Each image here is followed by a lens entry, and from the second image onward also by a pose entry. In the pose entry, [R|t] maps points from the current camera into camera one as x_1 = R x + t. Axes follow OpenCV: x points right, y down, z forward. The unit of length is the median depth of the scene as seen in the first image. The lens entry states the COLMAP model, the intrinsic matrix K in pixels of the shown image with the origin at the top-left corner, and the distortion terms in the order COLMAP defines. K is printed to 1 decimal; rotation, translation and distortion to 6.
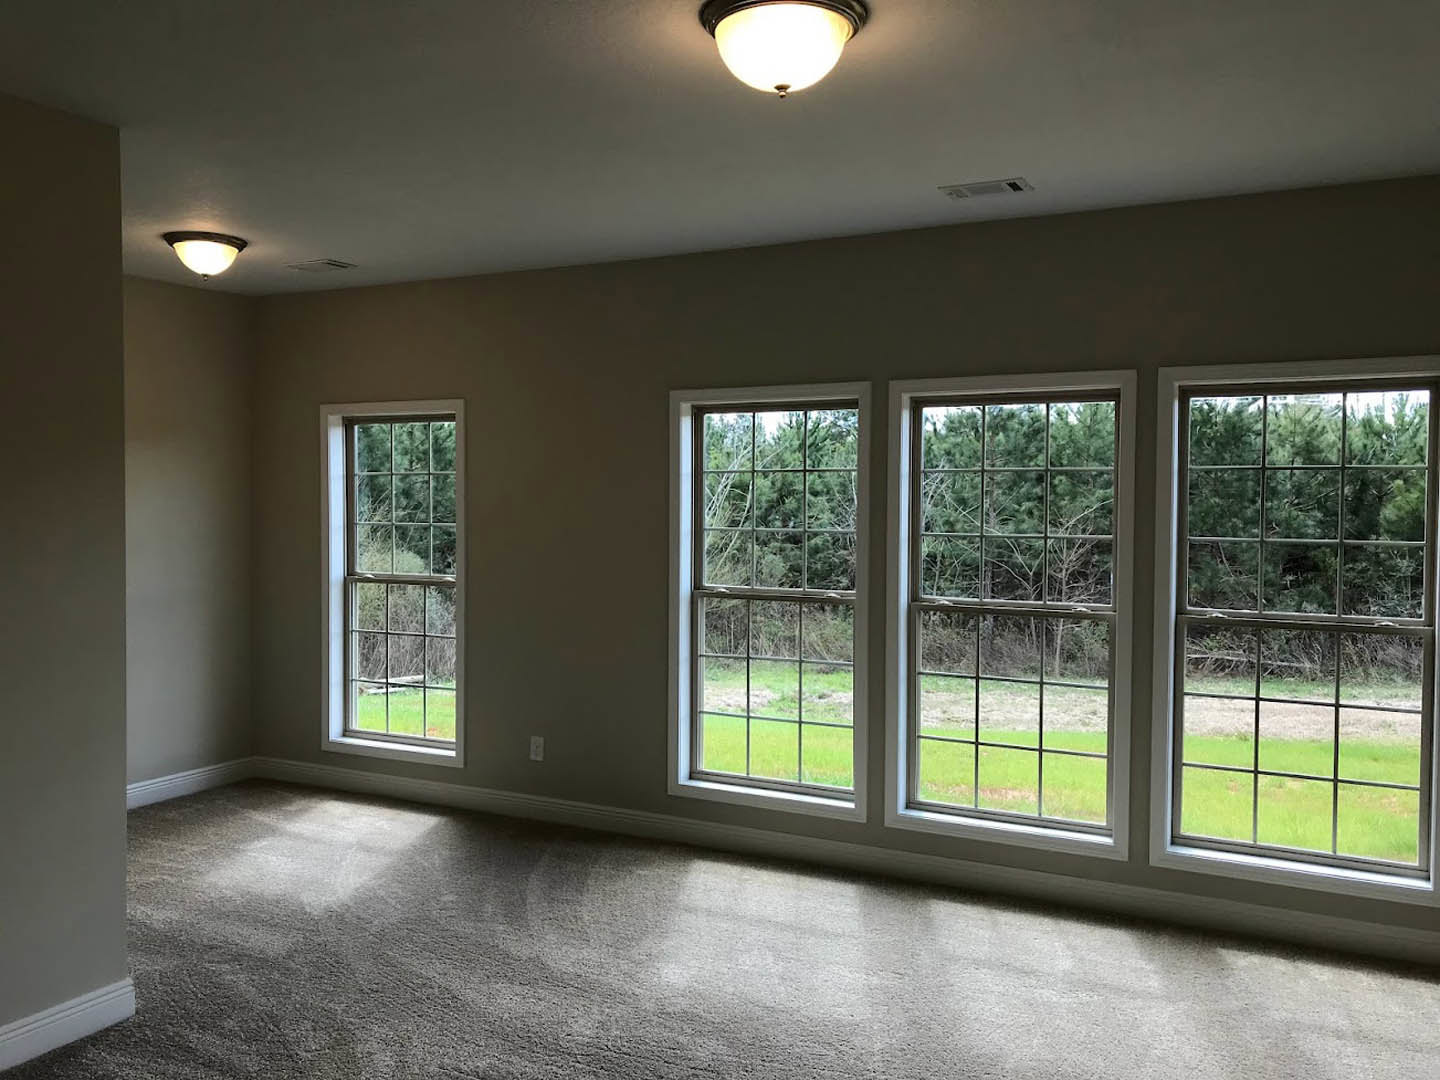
lens RADIAL K [[1041.1, 0, 722.8], [0, 1041.1, 523.8], [0, 0, 1]] dist [-0.004177, -0.002830]
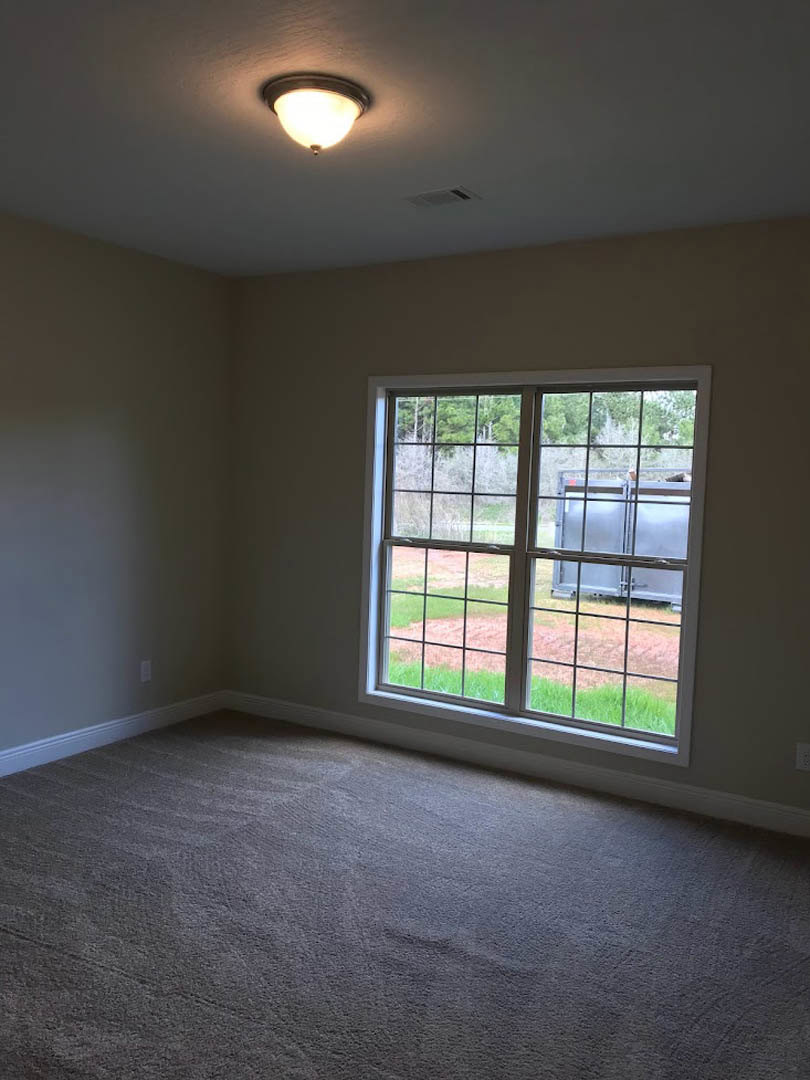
lens RADIAL K [[895.2, 0, 405.0], [0, 895.2, 540.0], [0, 0, 1]] dist [0.011670, 0.011471]
pose [[0.993055, 0.033553, -0.112768, 0.121182], [-0.027152, 0.997957, 0.057825, 0.002460], [0.114478, -0.054362, 0.991937, -0.057247]]
